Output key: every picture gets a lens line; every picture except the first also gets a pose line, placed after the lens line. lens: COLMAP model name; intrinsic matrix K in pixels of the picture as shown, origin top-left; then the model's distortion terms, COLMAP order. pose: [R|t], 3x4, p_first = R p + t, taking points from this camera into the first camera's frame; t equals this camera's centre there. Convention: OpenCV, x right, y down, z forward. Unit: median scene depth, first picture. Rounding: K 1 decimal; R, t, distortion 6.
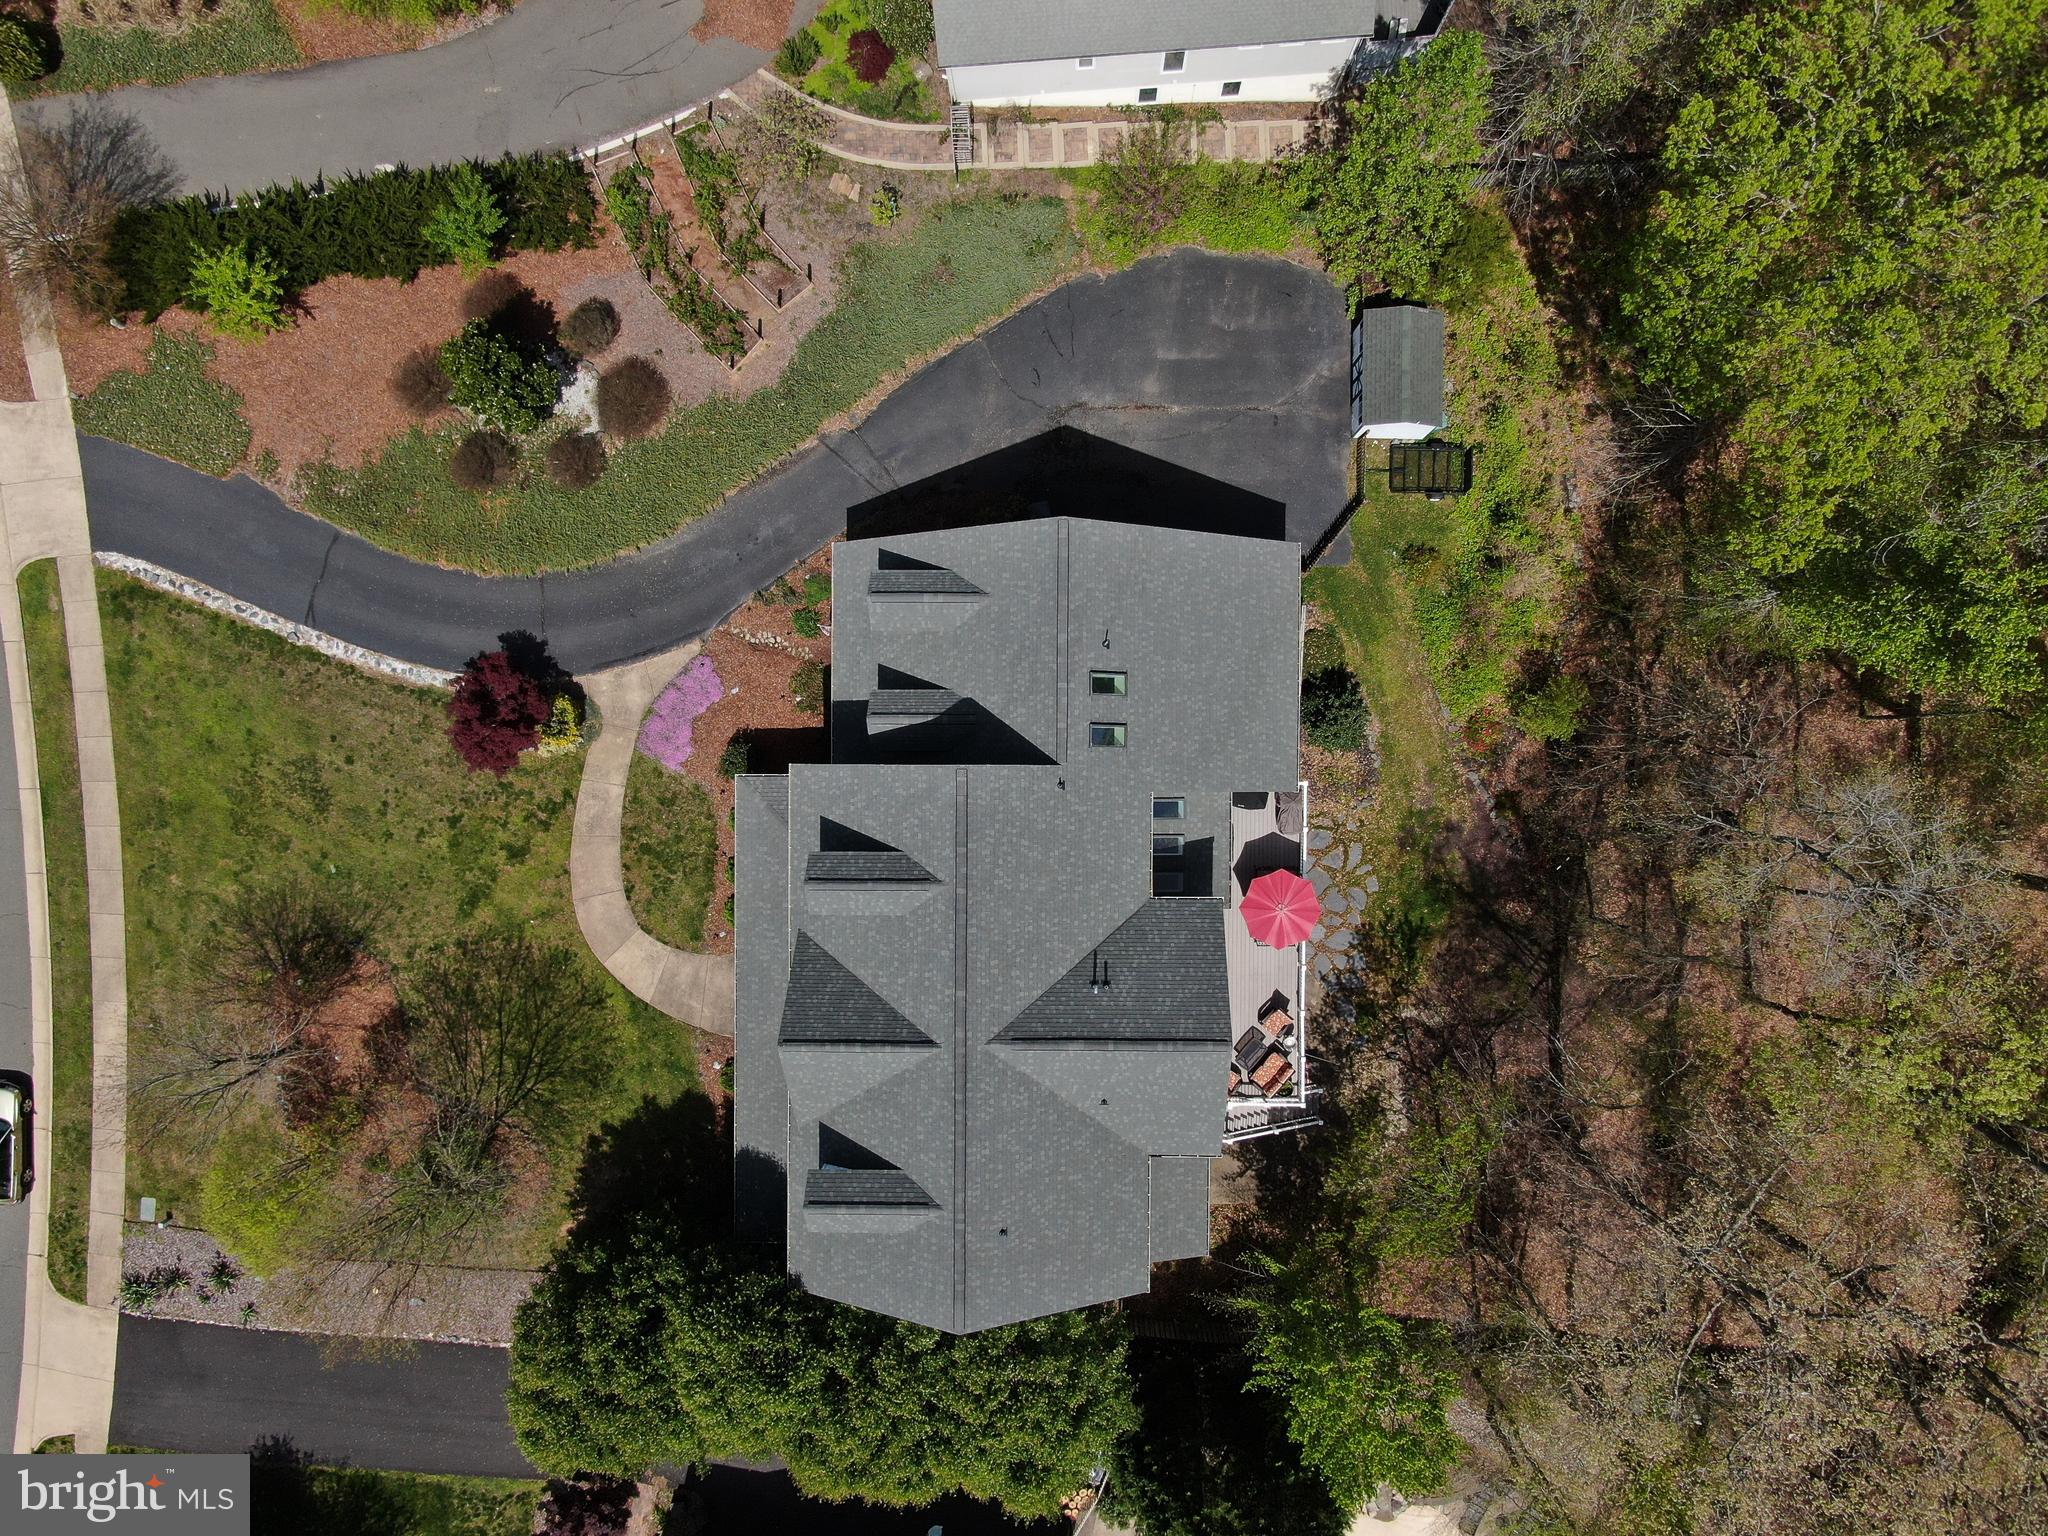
lens RADIAL K [[1503.5, 0, 1036.5], [0, 1503.5, 777.9], [0, 0, 1]] dist [-0.021973, 0.010436]
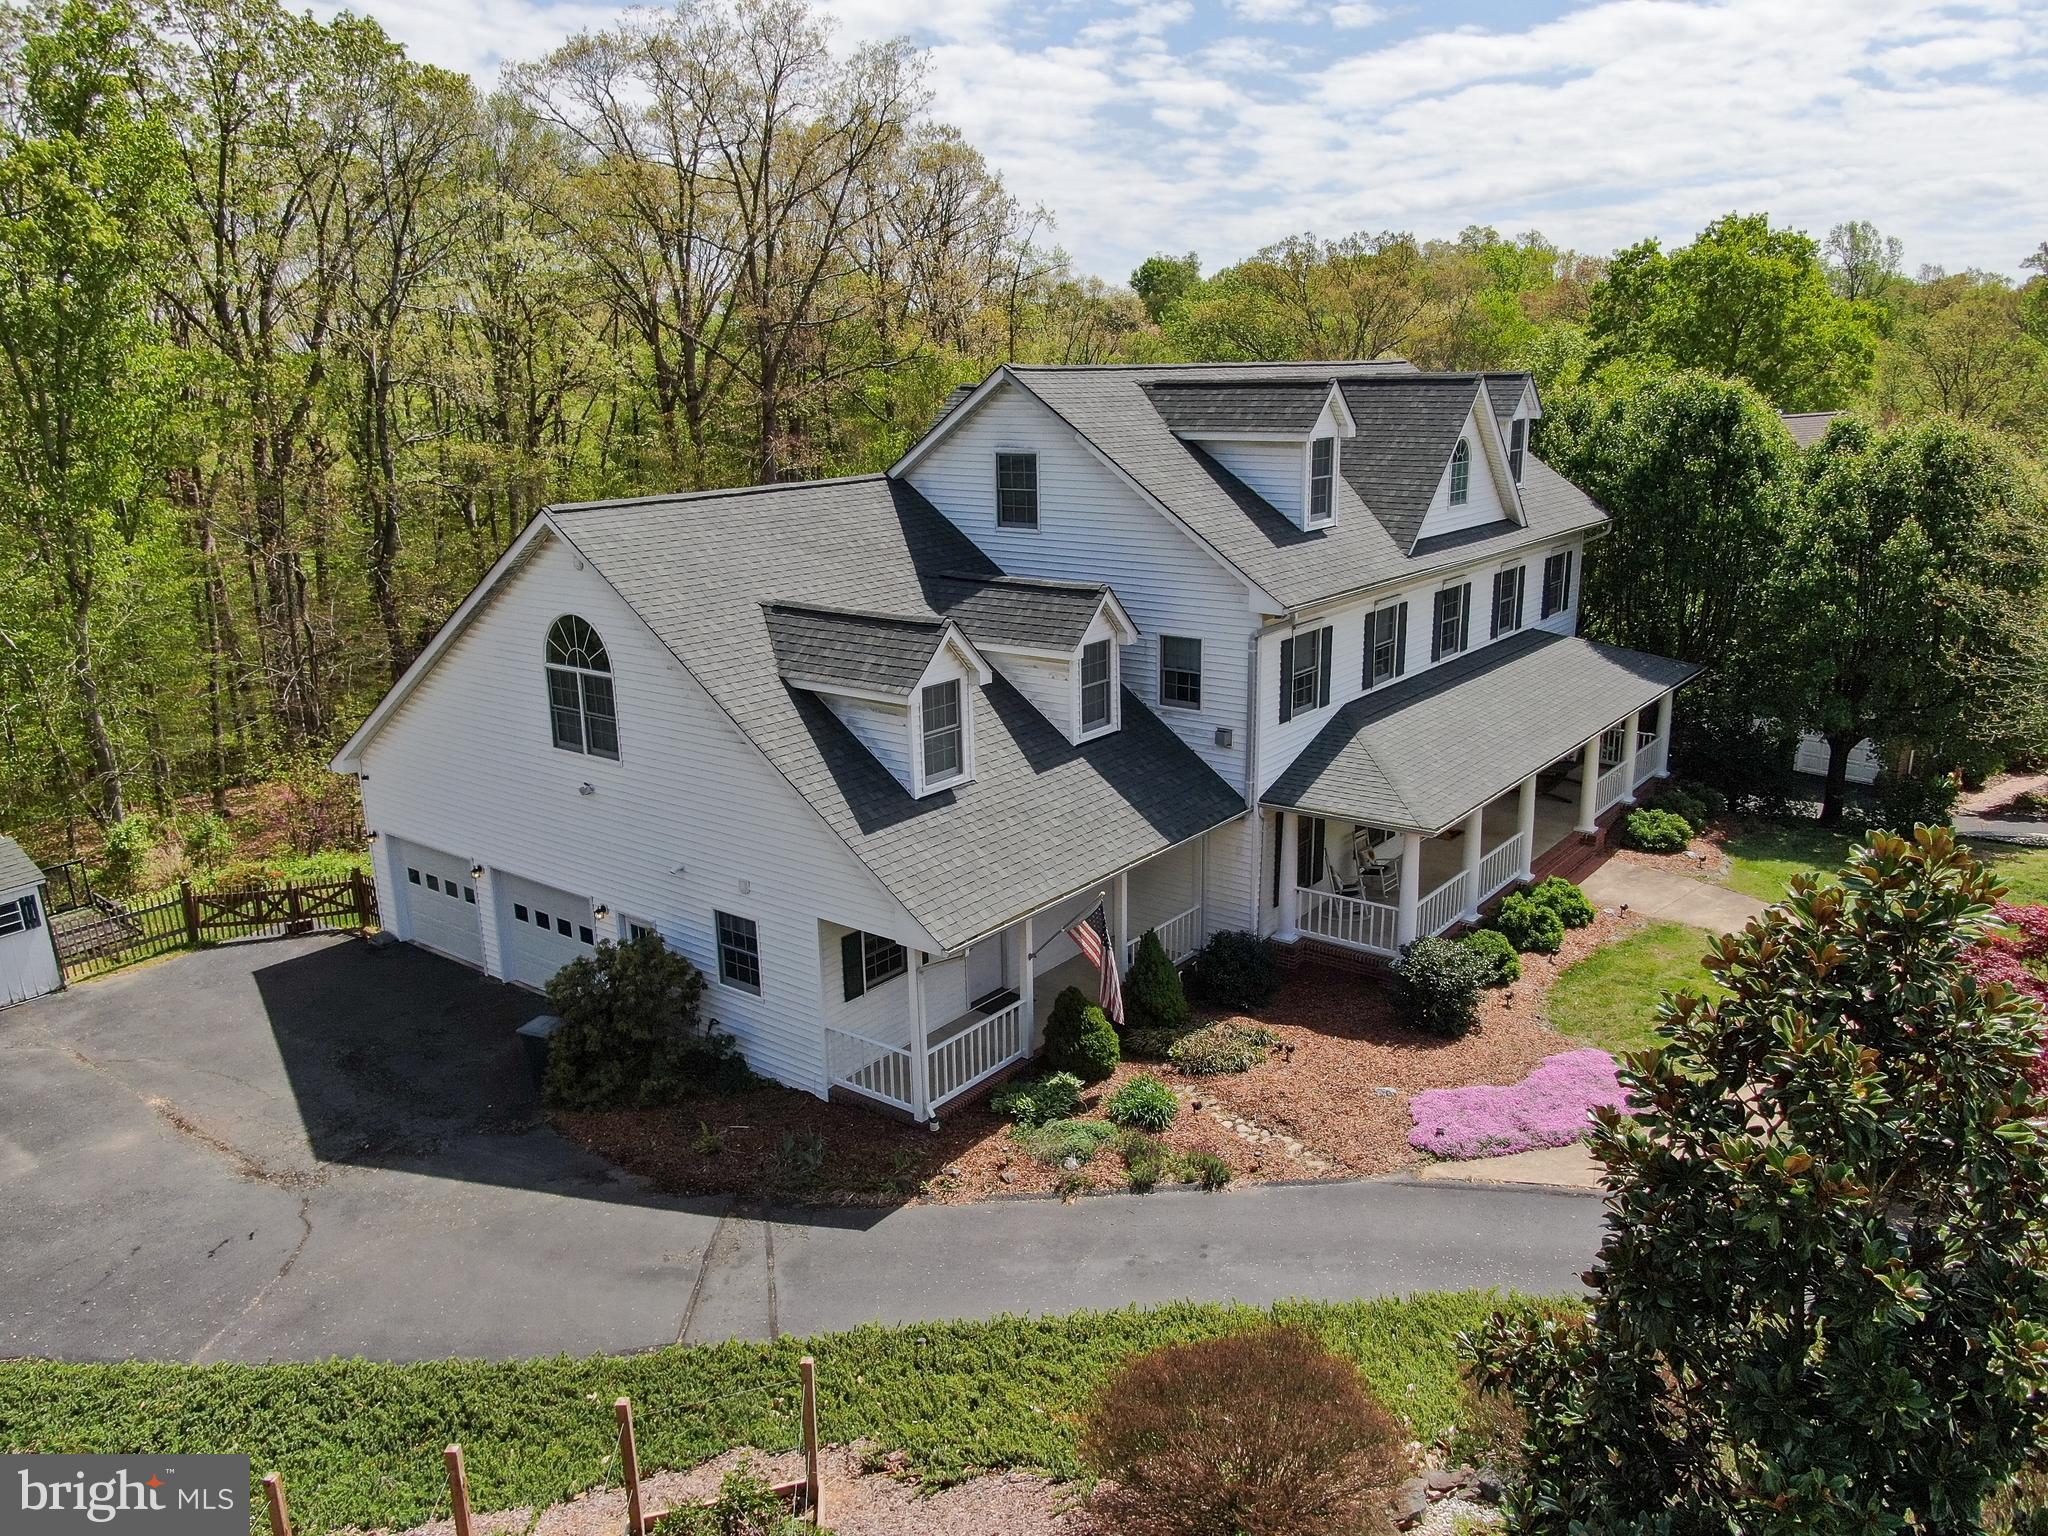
lens RADIAL K [[1503.5, 0, 1024.6], [0, 1503.5, 776.1], [0, 0, 1]] dist [-0.021973, 0.010436]
pose [[-0.791326, -0.120363, 0.599430, -0.358641], [0.609784, -0.226485, 0.759518, -0.406559], [0.044343, 0.966549, 0.252619, 0.827312]]
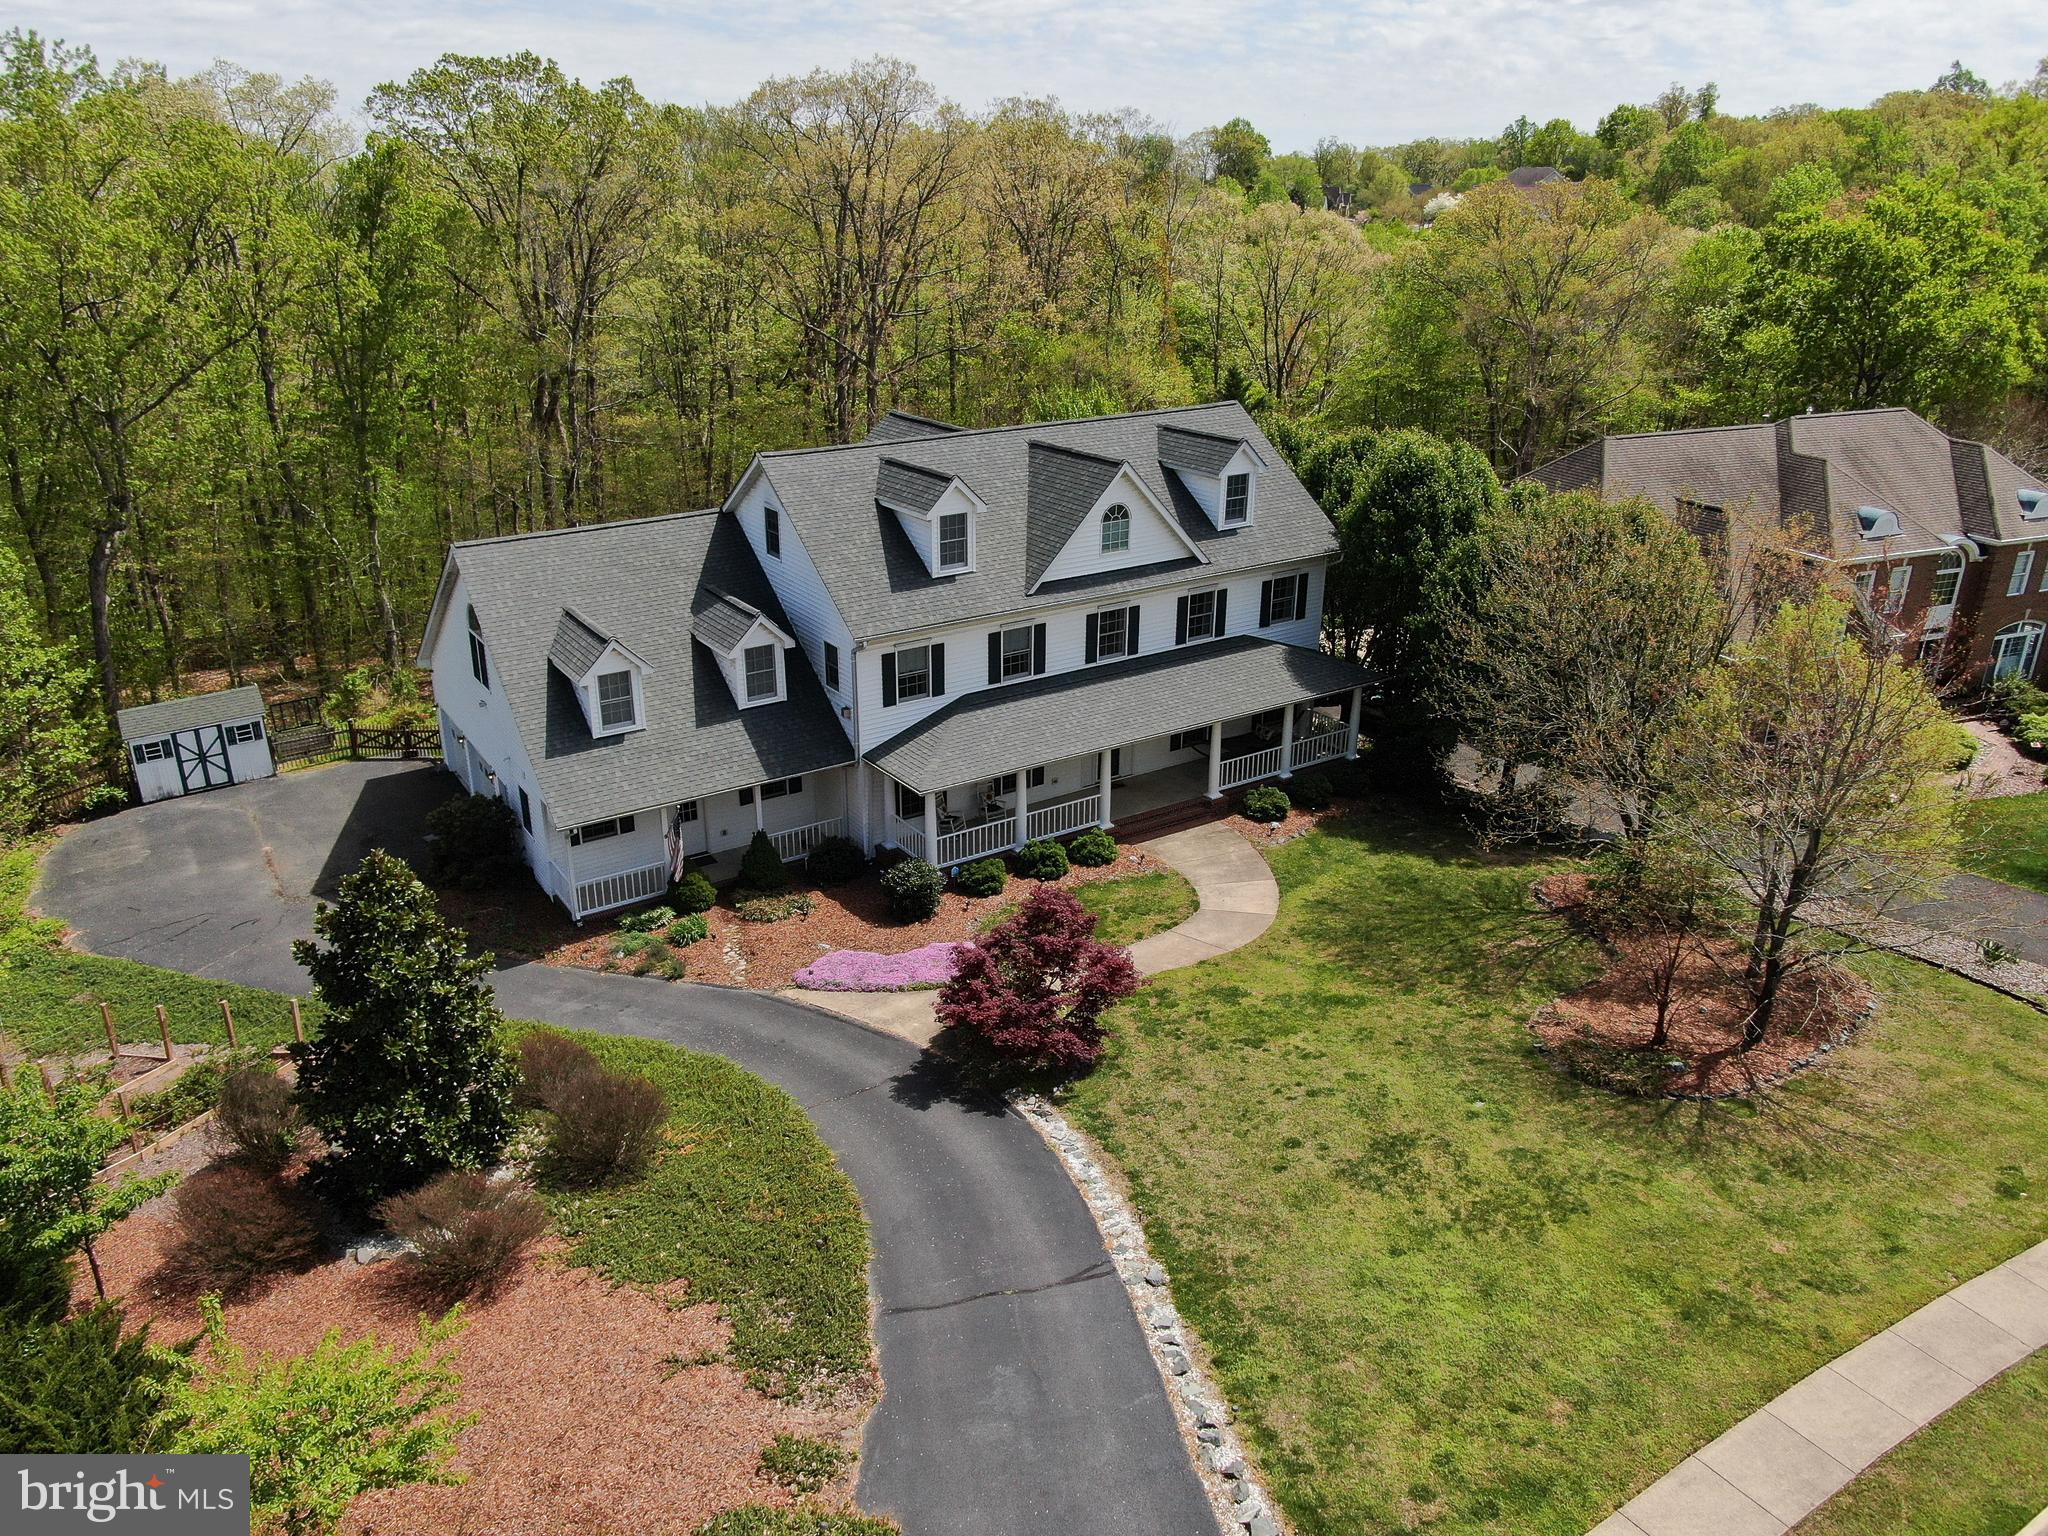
lens RADIAL K [[1503.5, 0, 1049.2], [0, 1503.5, 756.7], [0, 0, 1]] dist [-0.021973, 0.010436]
pose [[-0.547896, -0.266498, 0.792962, -0.765980], [0.835828, -0.213660, 0.505708, -0.296338], [0.034654, 0.939856, 0.339810, 0.712135]]
